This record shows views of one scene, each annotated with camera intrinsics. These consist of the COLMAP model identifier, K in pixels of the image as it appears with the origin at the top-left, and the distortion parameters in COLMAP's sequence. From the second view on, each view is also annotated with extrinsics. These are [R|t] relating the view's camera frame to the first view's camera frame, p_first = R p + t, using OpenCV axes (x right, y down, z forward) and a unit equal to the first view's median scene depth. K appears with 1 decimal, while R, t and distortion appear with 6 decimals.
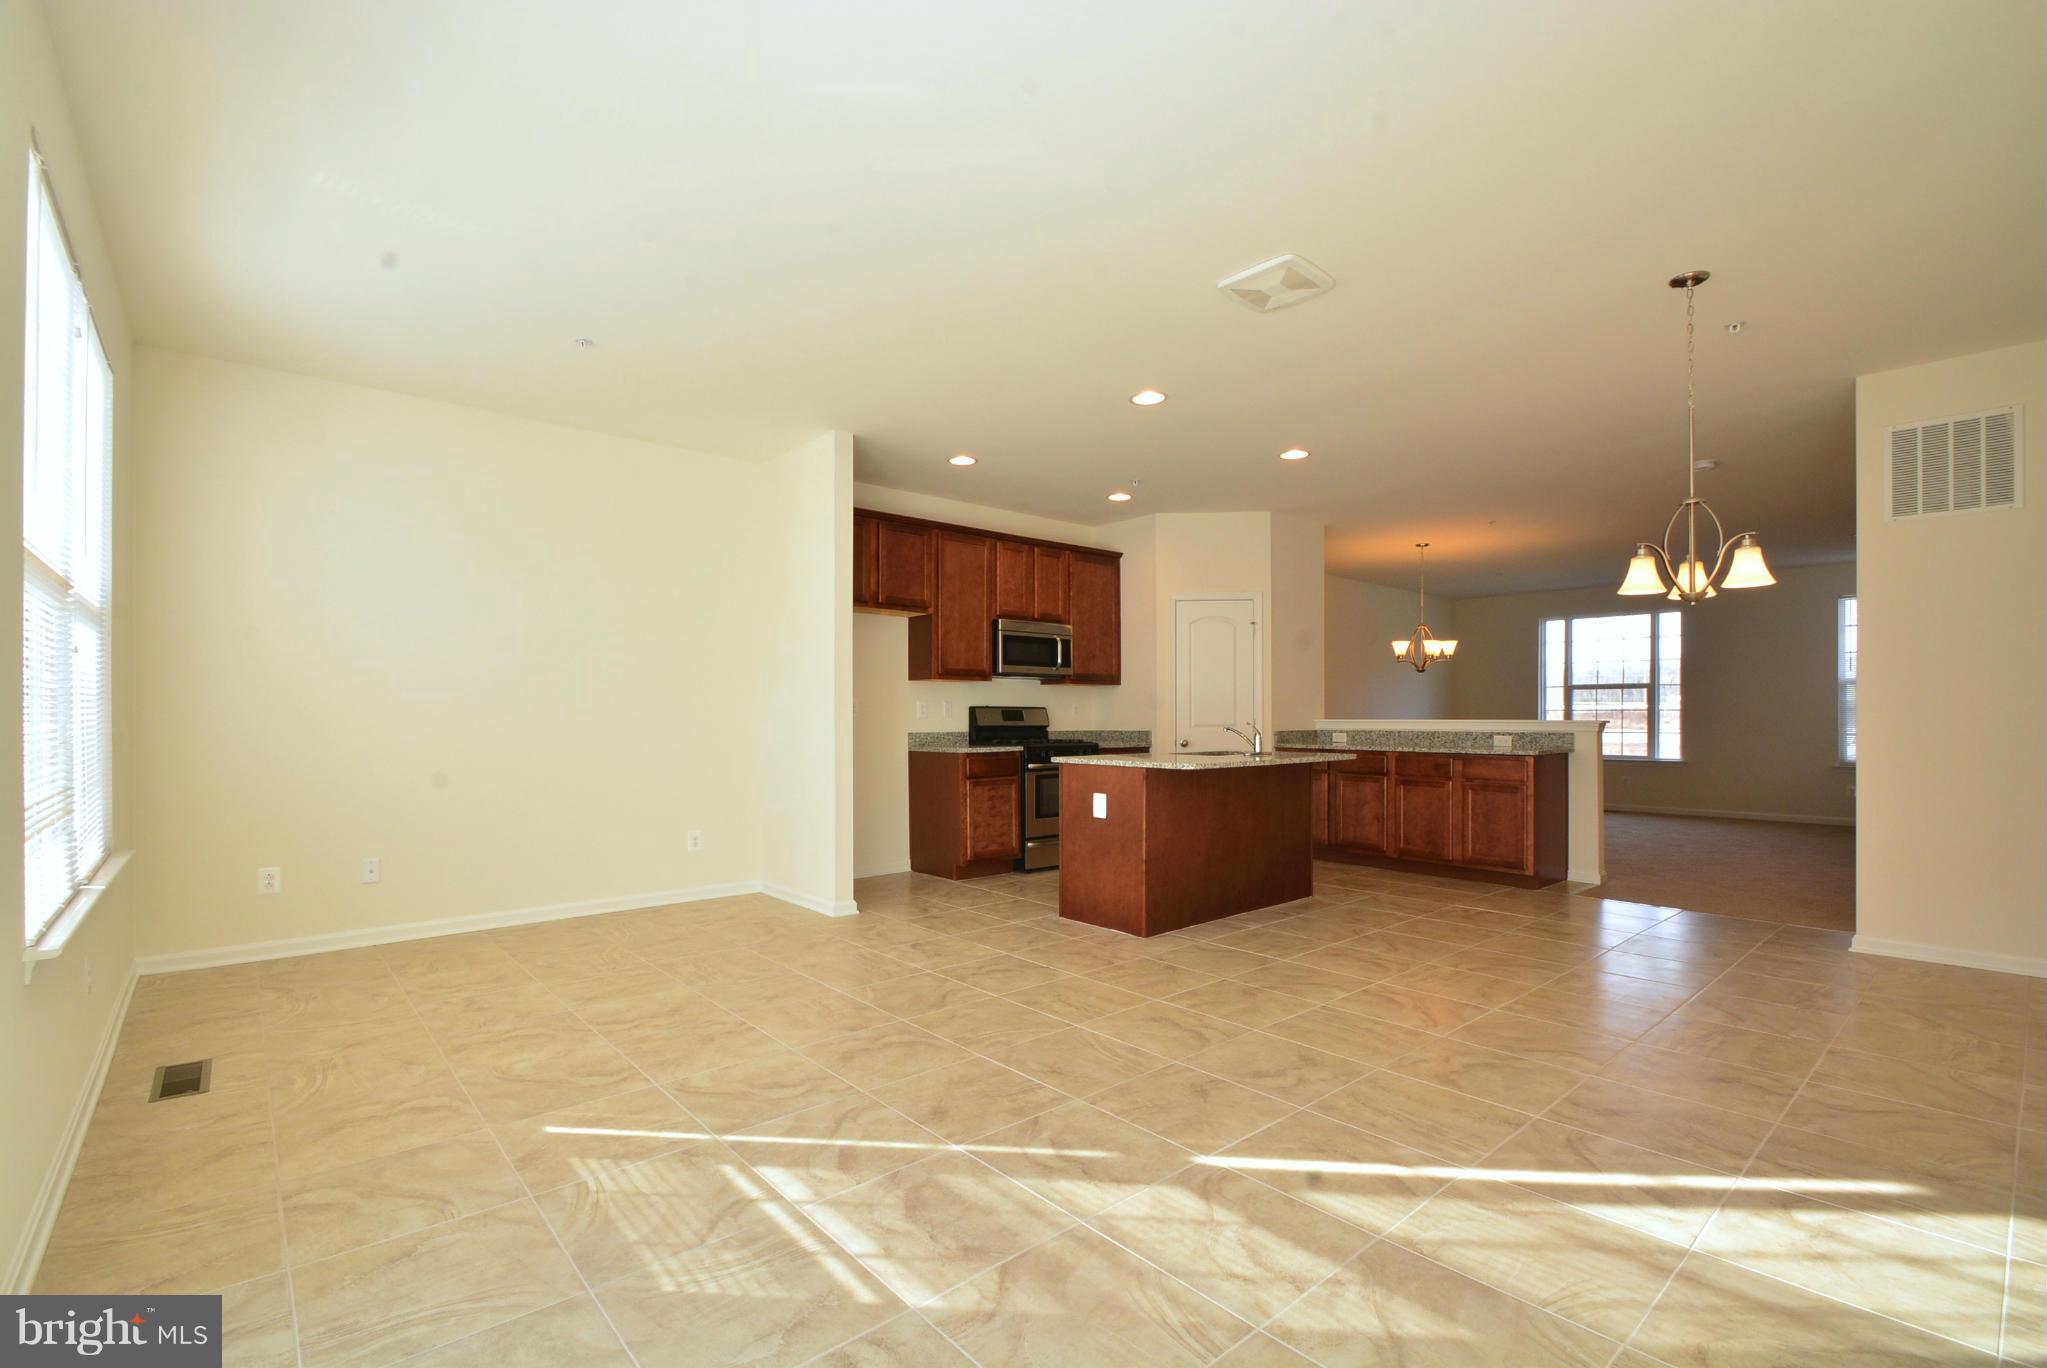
lens RADIAL K [[898.6, 0, 993.3], [0, 898.6, 716.4], [0, 0, 1]] dist [0.011621, -0.013141]
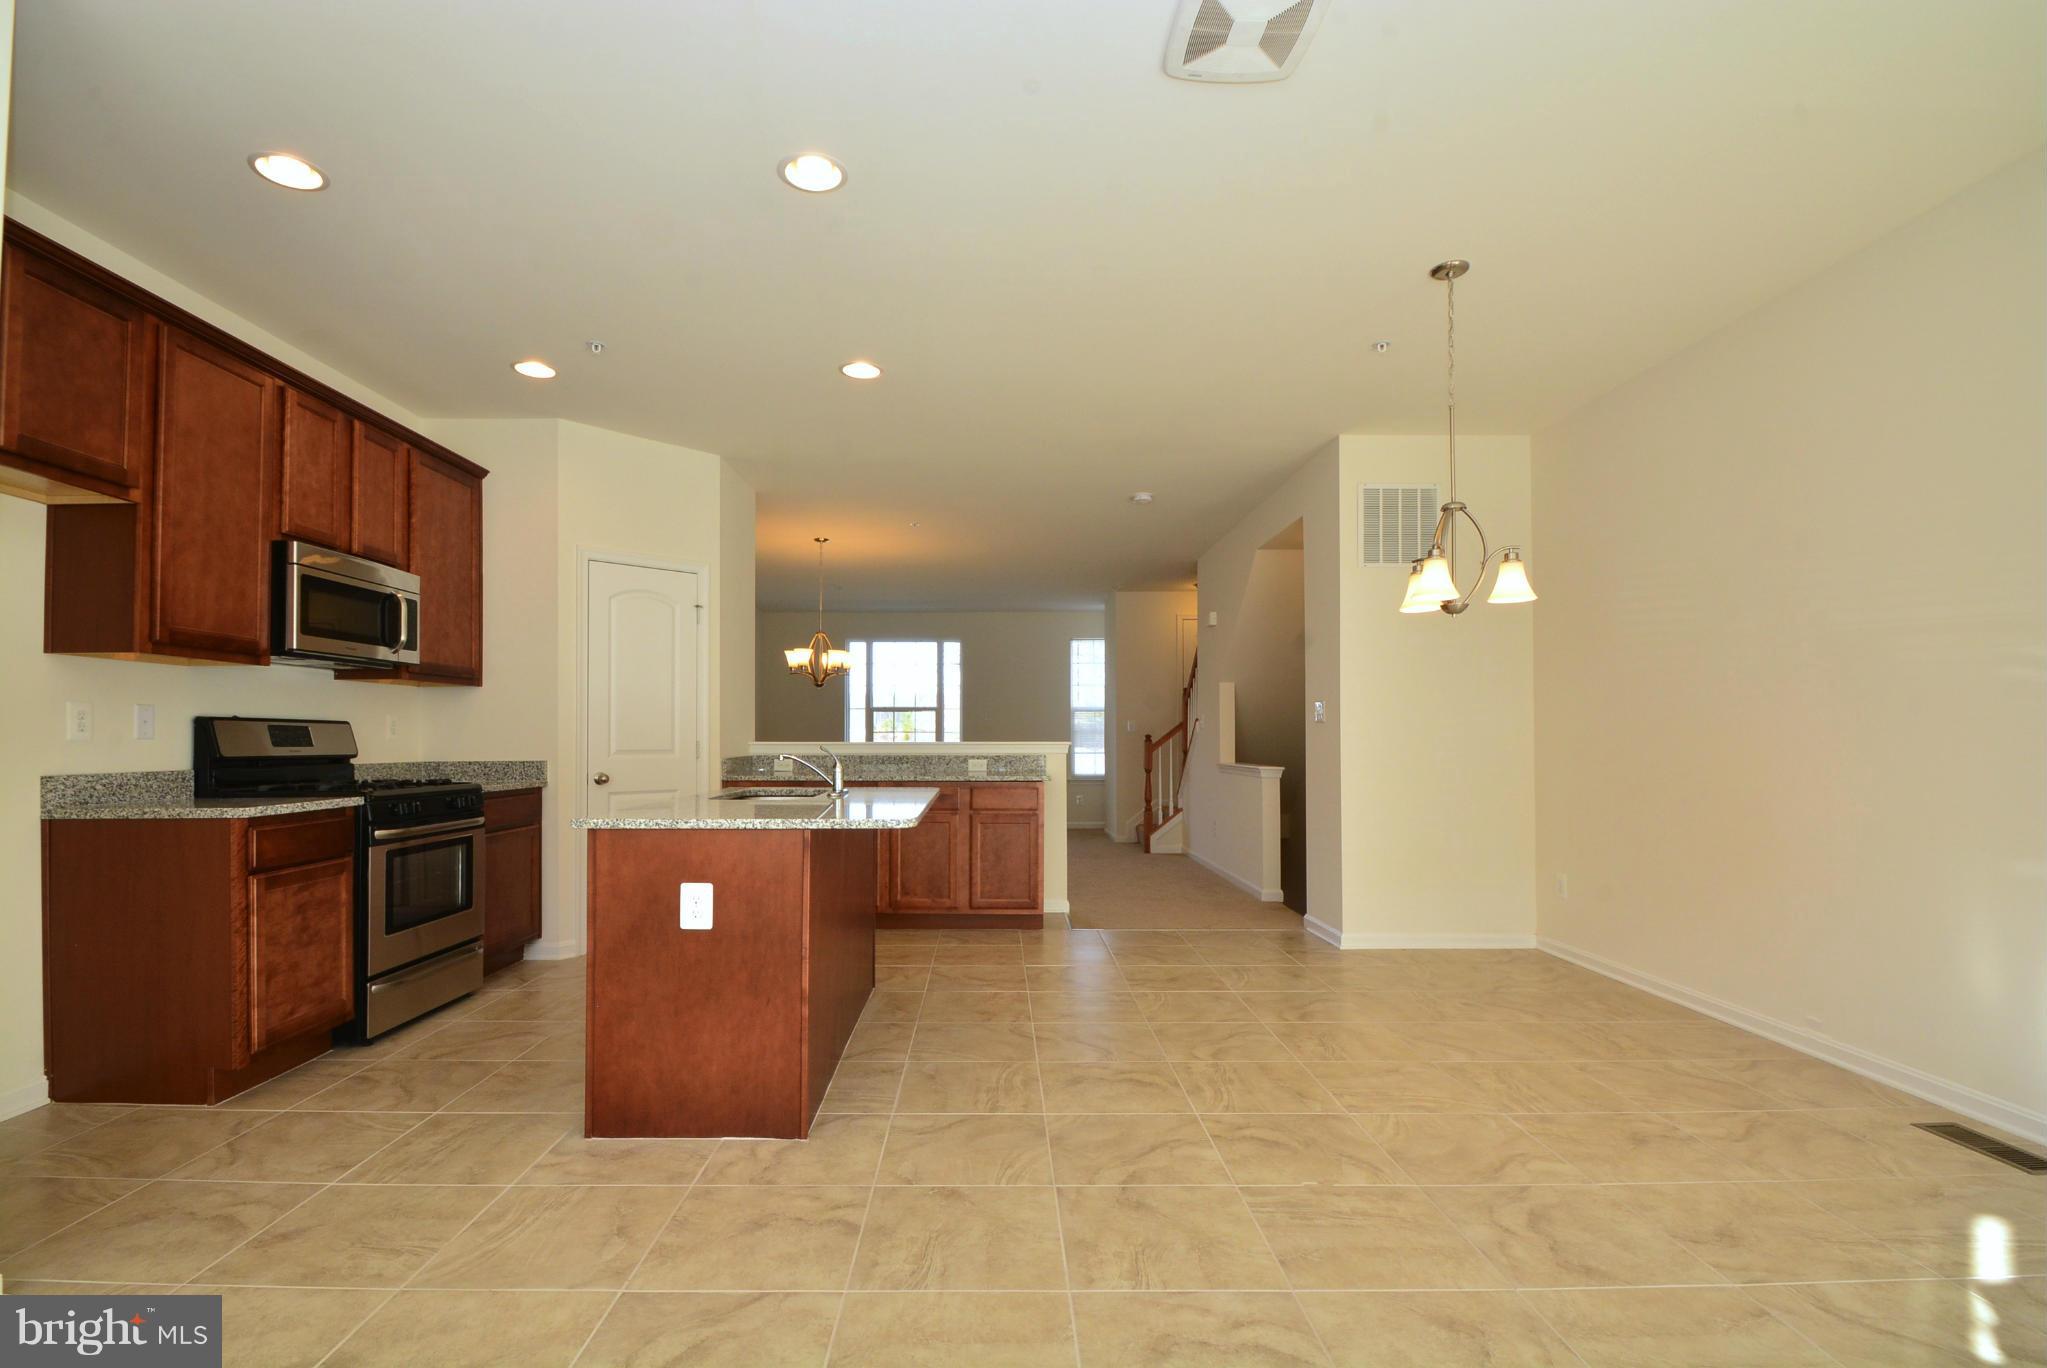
lens RADIAL K [[948.9, 0, 993.3], [0, 948.9, 721.5], [0, 0, 1]] dist [0.003615, -0.014424]
pose [[0.644505, 0.013059, 0.764488, -0.142154], [0.001123, 0.999837, -0.018026, 0.000934], [-0.764599, 0.012476, 0.644385, 0.369842]]
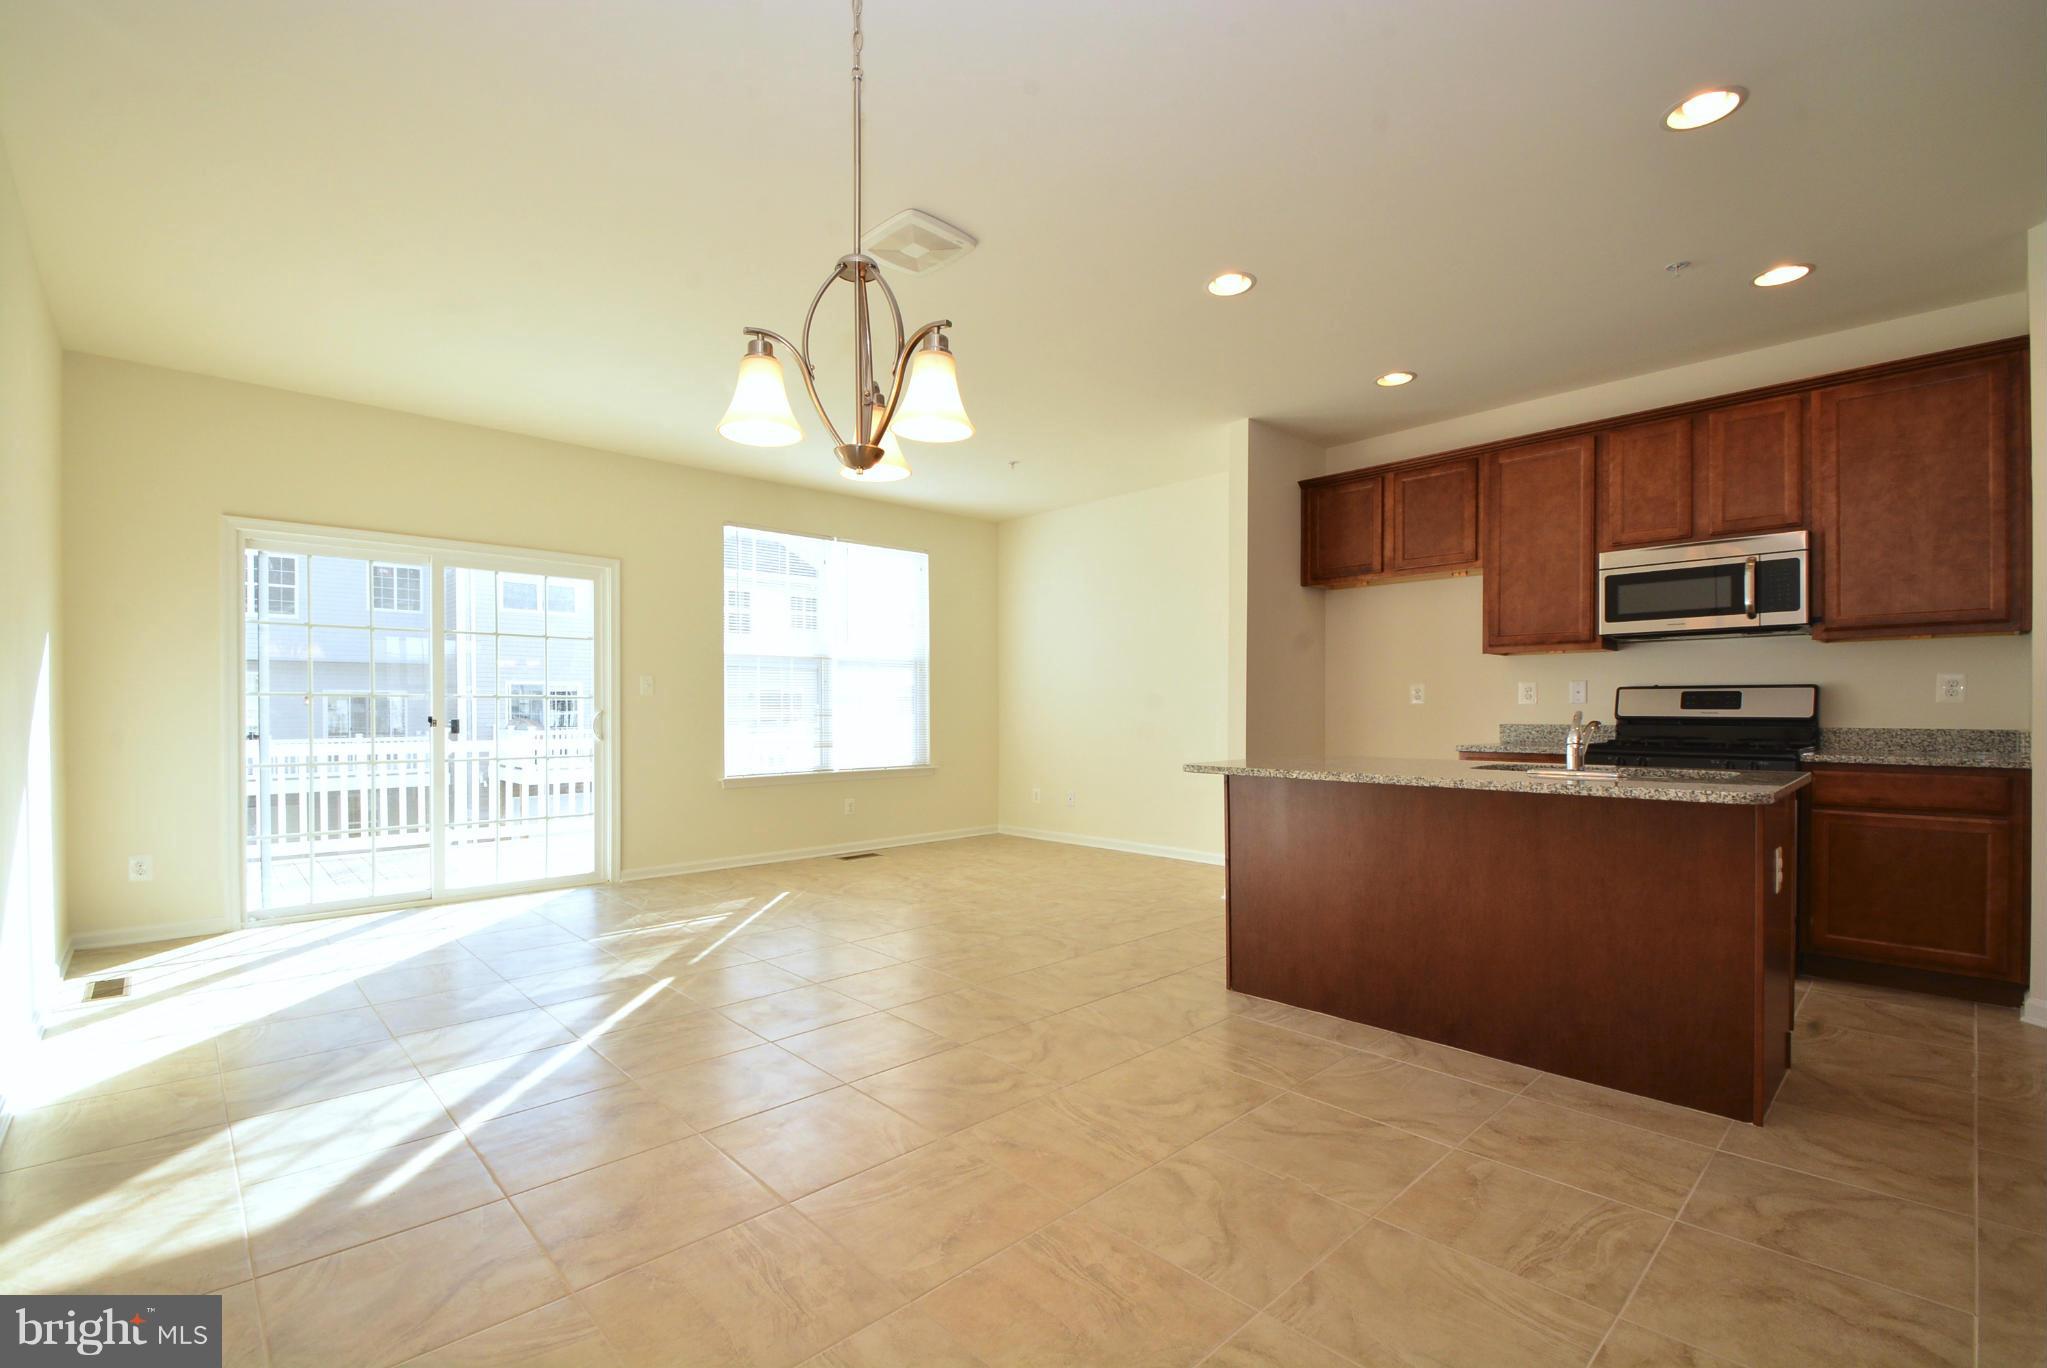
lens RADIAL K [[898.6, 0, 993.3], [0, 898.6, 716.4], [0, 0, 1]] dist [0.011621, -0.013141]
pose [[0.041980, 0.009539, -0.999073, 0.642902], [0.002505, 0.999950, 0.009653, 0.002979], [0.999115, -0.002908, 0.041954, 0.530706]]
